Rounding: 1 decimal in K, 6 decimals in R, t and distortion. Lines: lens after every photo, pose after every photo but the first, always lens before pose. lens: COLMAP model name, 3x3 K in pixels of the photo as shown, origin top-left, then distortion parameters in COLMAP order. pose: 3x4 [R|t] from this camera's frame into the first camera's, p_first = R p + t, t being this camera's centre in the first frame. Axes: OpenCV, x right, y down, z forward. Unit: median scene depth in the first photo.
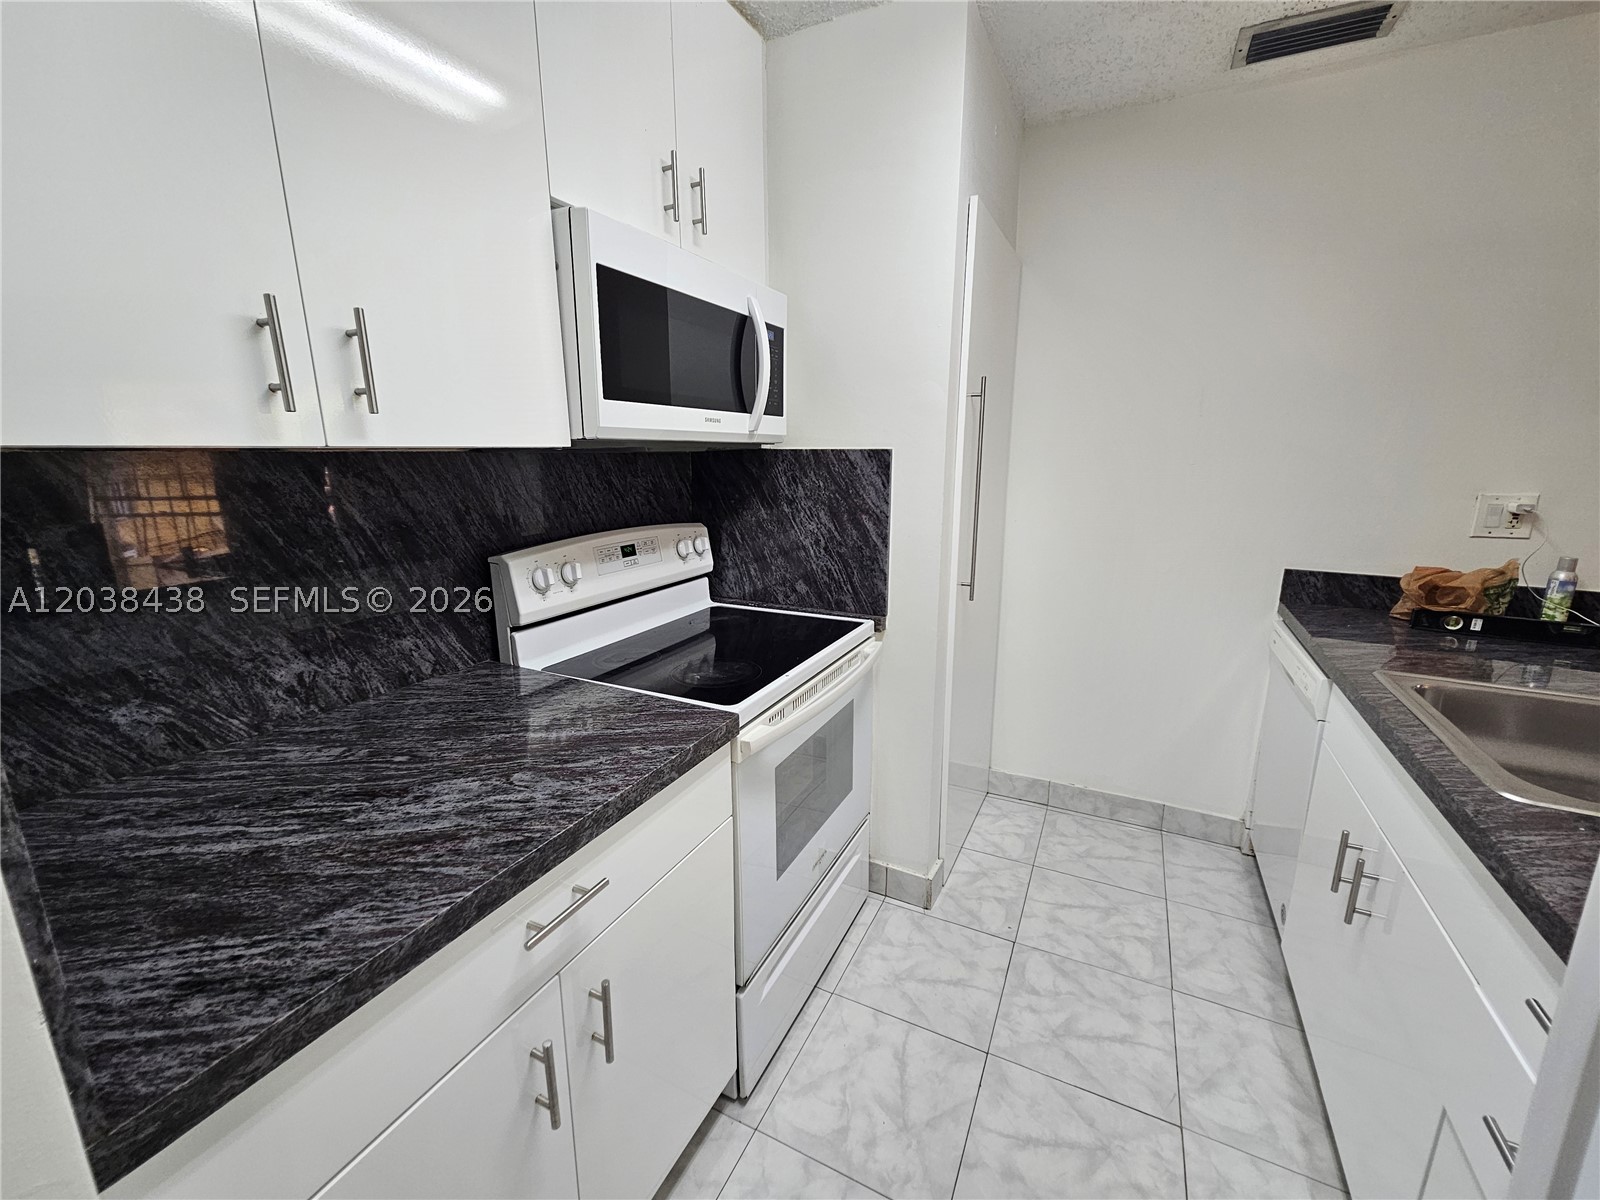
lens RADIAL K [[655.8, 0, 800.0], [0, 655.8, 600.0], [0, 0, 1]] dist [0.001996, -0.000005]
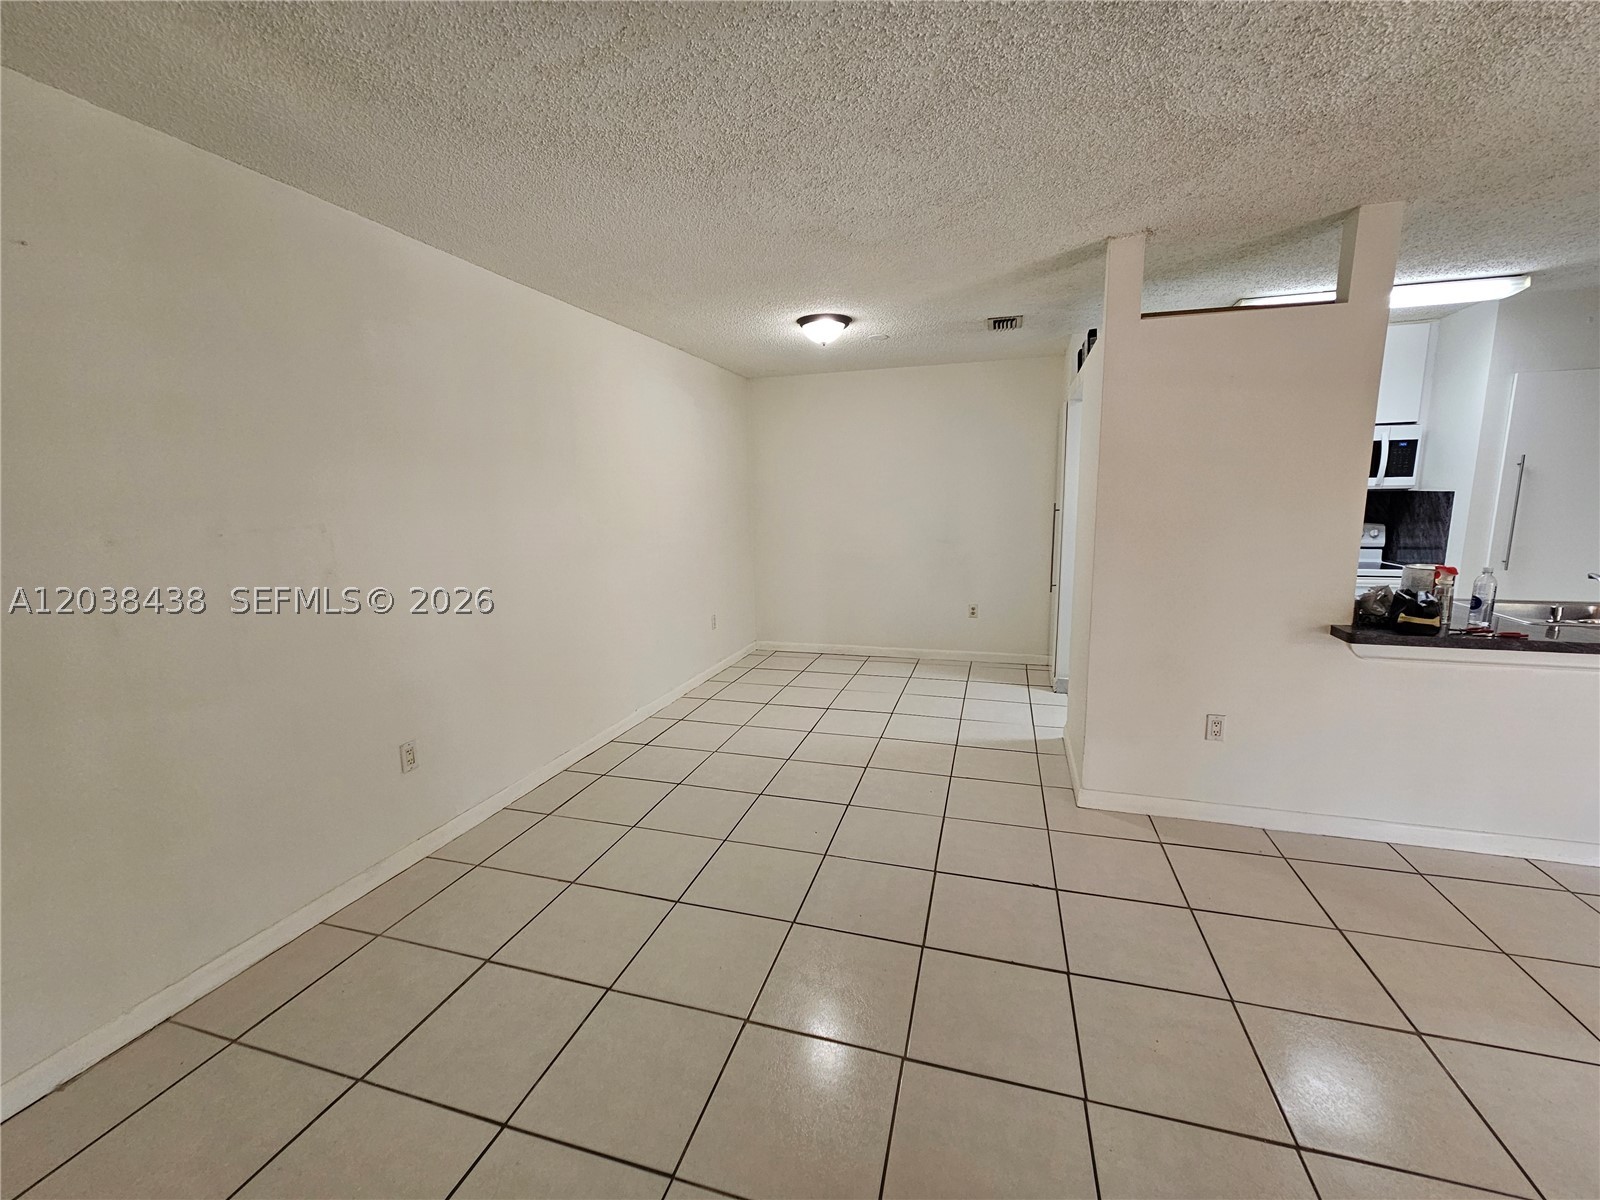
lens RADIAL K [[654.5, 0, 801.8], [0, 654.5, 598.6], [0, 0, 1]] dist [0.001465, -0.000393]
pose [[0.167766, 0.158811, -0.972951, 2.381766], [-0.202726, 0.971403, 0.123603, 0.347636], [0.964757, 0.176506, 0.195163, -1.764067]]
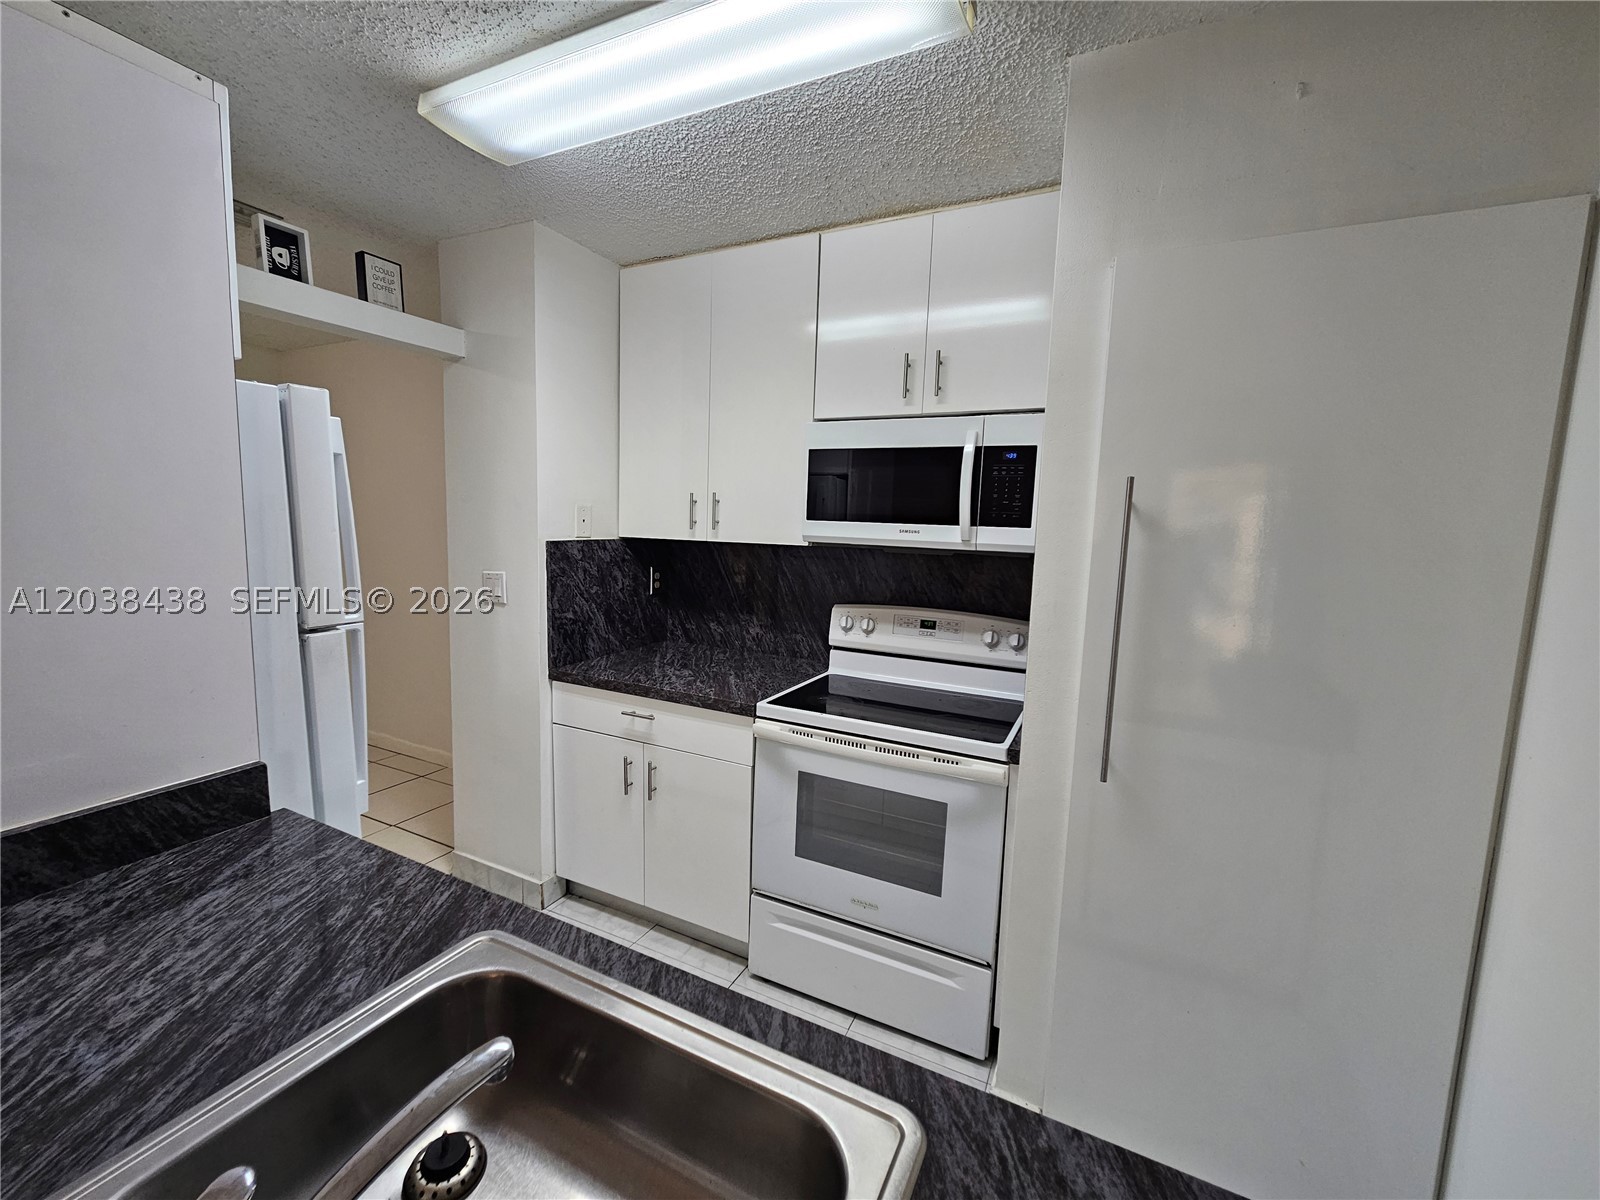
lens RADIAL K [[654.5, 0, 801.8], [0, 654.5, 598.6], [0, 0, 1]] dist [0.001465, -0.000393]
pose [[0.001253, 0.115486, -0.993308, 1.262280], [-0.254991, 0.960510, 0.111352, -0.249185], [0.966943, 0.253145, 0.030651, 0.828052]]
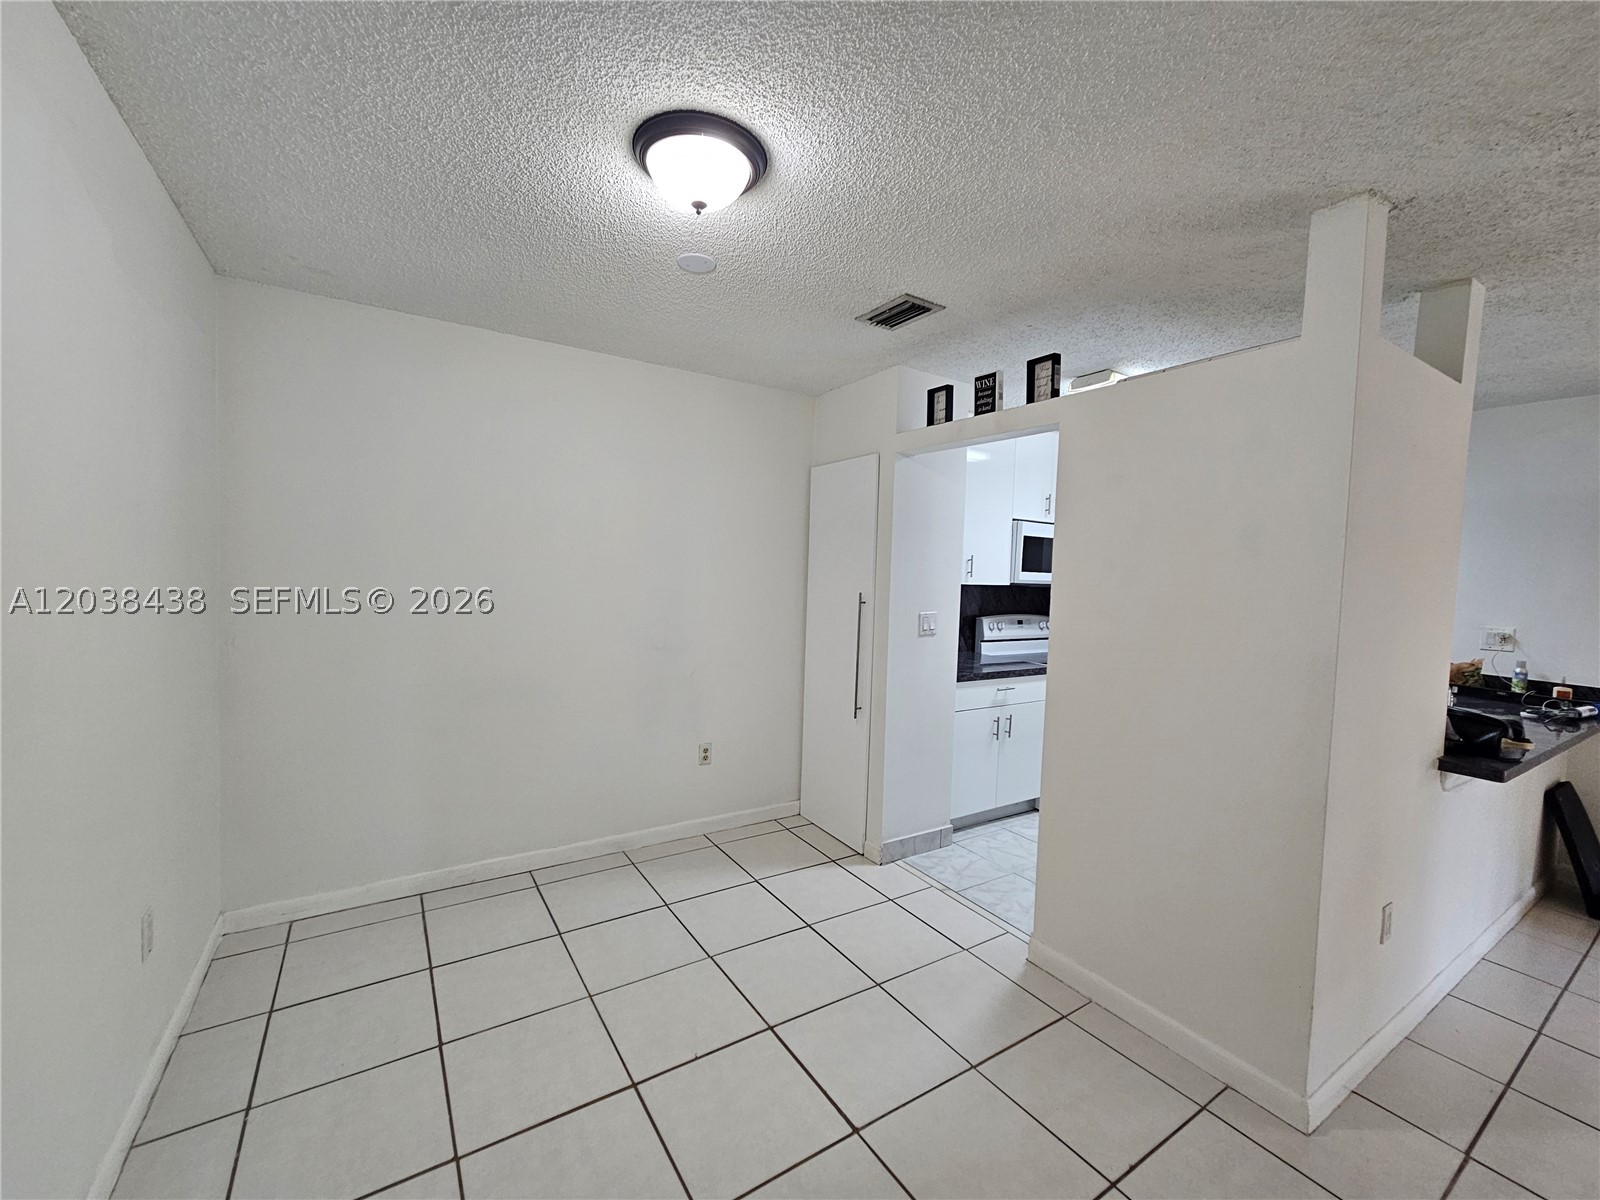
lens RADIAL K [[652.1, 0, 803.3], [0, 652.1, 609.4], [0, 0, 1]] dist [-0.000926, -0.000376]
pose [[0.859285, 0.060865, -0.507863, 0.387997], [-0.147272, 0.980289, -0.131695, 0.421360], [0.489837, 0.187958, 0.851312, -2.032615]]
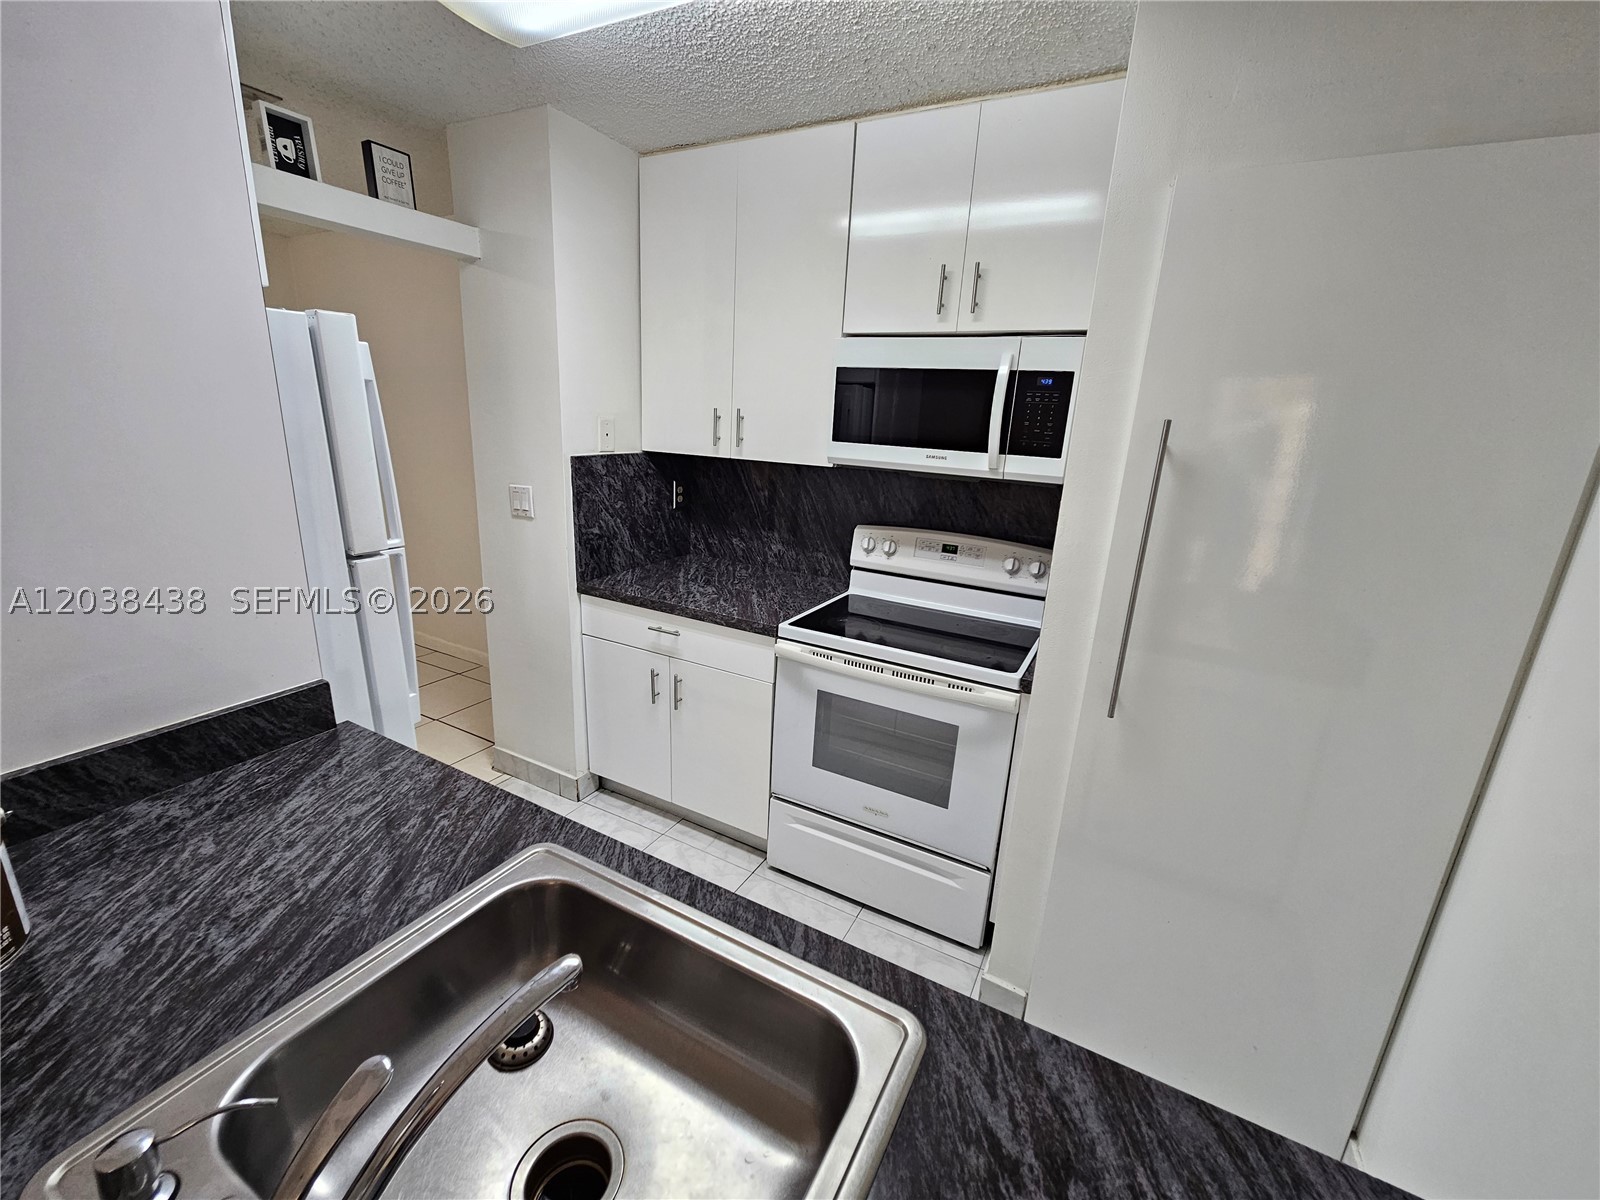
lens RADIAL K [[656.7, 0, 800.0], [0, 656.7, 599.2], [0, 0, 1]] dist [0.001087, -0.000169]
pose [[-0.032913, 0.266412, -0.963297, 1.277905], [-0.272120, 0.925019, 0.265123, -0.301803], [0.961700, 0.270859, 0.042051, 0.803655]]
